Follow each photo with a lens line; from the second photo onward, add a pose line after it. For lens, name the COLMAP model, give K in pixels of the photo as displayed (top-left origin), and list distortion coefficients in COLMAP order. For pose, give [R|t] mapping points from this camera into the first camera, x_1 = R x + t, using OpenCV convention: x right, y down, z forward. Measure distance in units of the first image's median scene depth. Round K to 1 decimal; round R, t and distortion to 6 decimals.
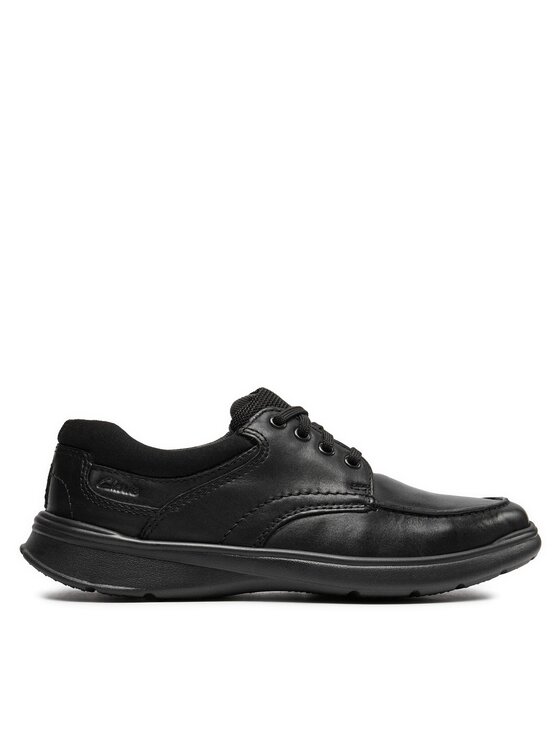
lens RADIAL K [[979.4, 0, 280.9], [0, 979.4, 371.9], [0, 0, 1]] dist [-0.036782, 0.000000]
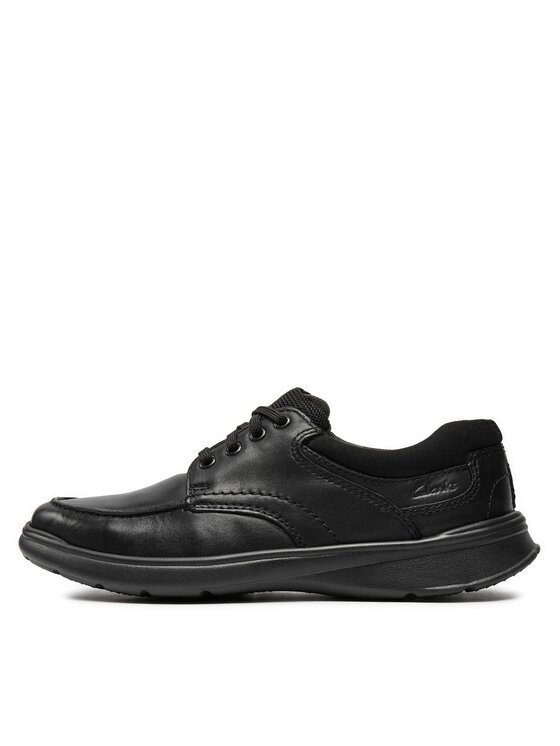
lens RADIAL K [[979.4, 0, 281.9], [0, 979.4, 374.7], [0, 0, 1]] dist [-0.036782, 0.000000]
pose [[0.867641, -0.112607, -0.484272, 0.589170], [0.113755, 0.993138, -0.027126, 0.036752], [0.484004, -0.031553, 0.874497, 0.155213]]
